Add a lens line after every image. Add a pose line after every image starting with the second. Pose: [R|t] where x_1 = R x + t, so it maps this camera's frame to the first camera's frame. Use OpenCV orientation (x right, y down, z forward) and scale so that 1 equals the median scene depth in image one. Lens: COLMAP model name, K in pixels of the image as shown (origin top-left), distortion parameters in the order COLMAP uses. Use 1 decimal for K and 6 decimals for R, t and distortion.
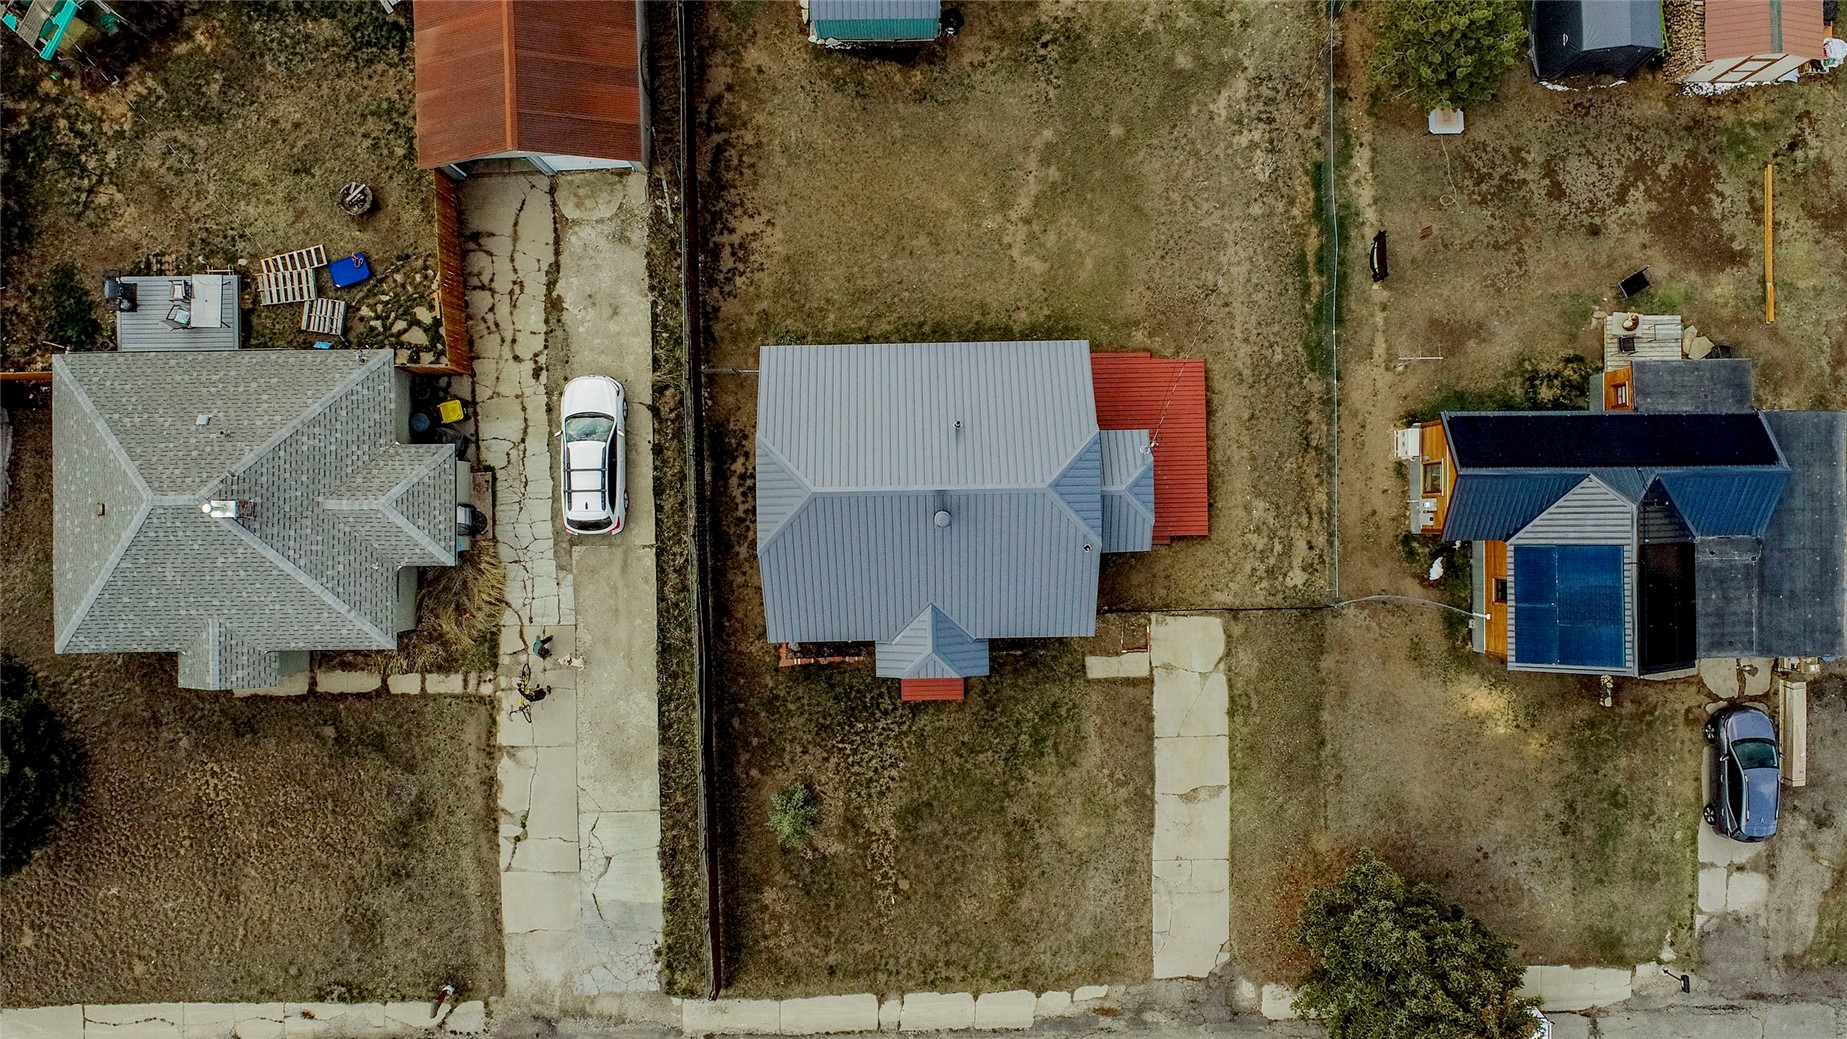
lens RADIAL K [[1298.6, 0, 923.5], [0, 1298.6, 519.5], [0, 0, 1]] dist [-0.014348, 0.004354]
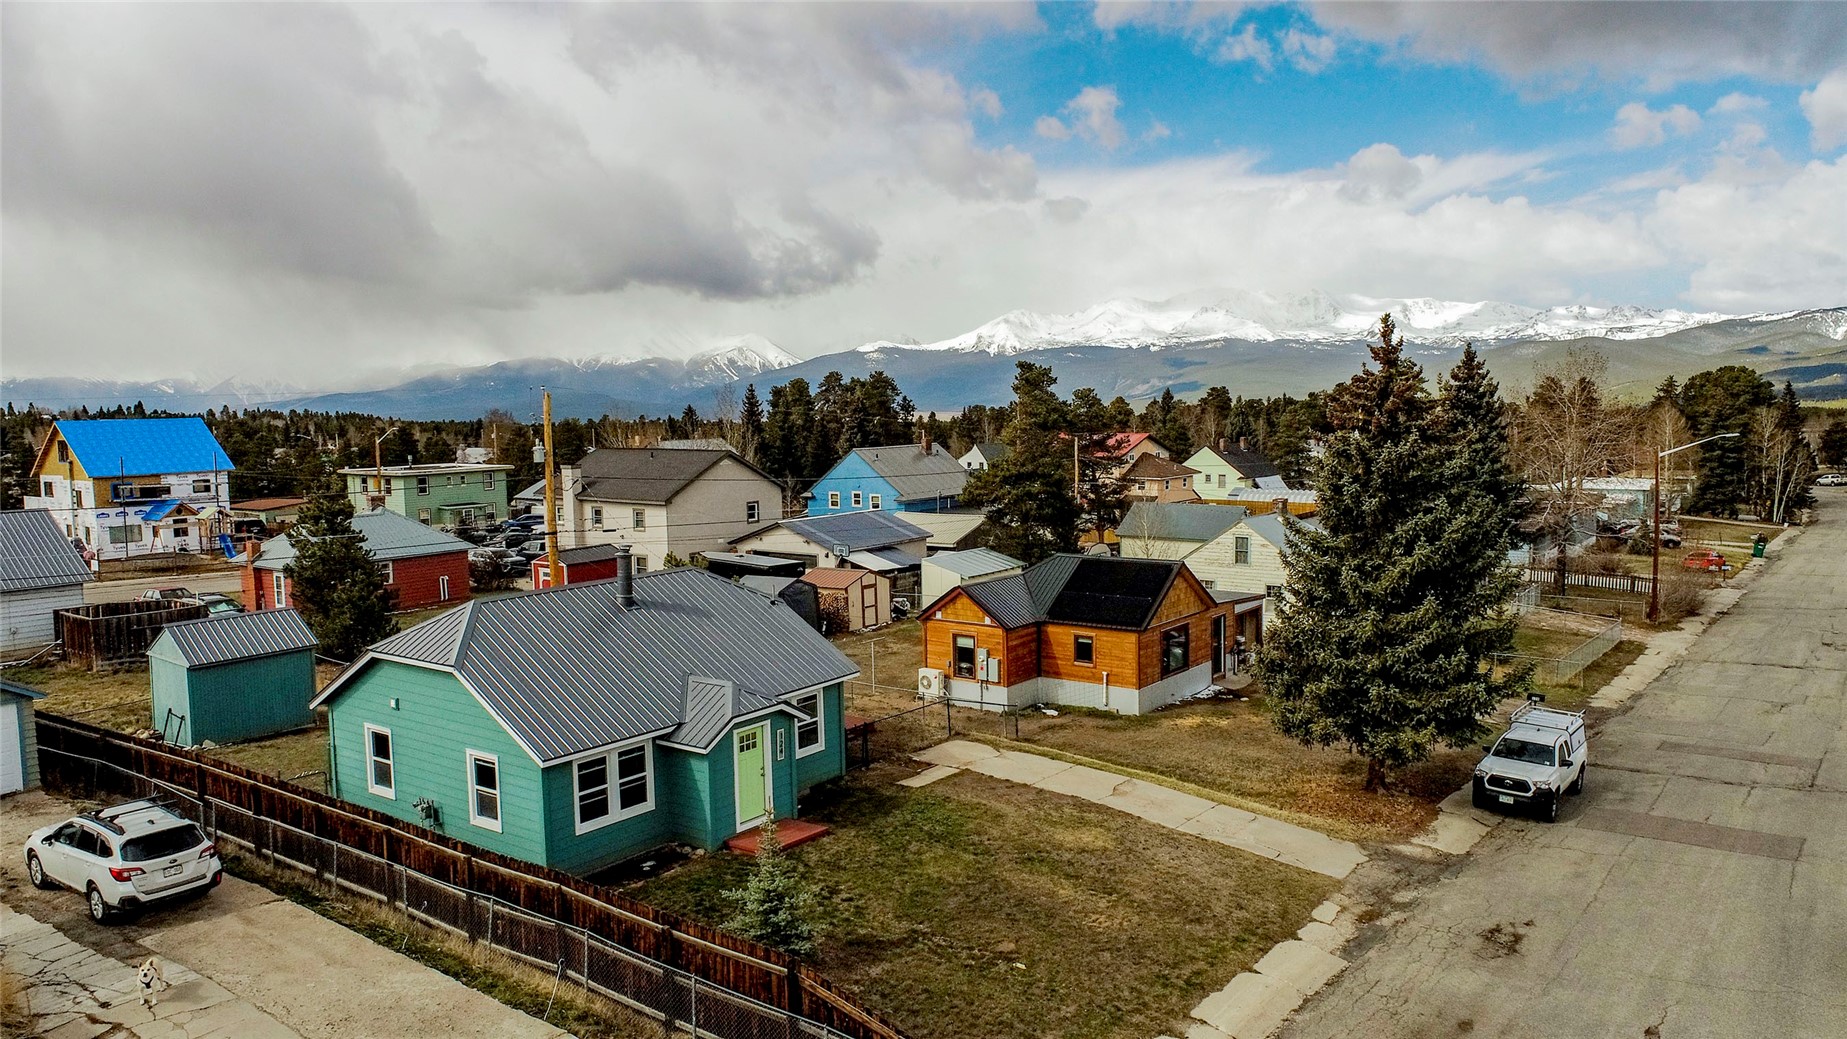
lens RADIAL K [[1298.6, 0, 923.5], [0, 1298.6, 519.5], [0, 0, 1]] dist [-0.014348, 0.004354]
pose [[0.613930, -0.089561, 0.784263, -0.466613], [0.789080, 0.043147, -0.612773, 0.593960], [0.021042, 0.995046, 0.097160, 0.761010]]
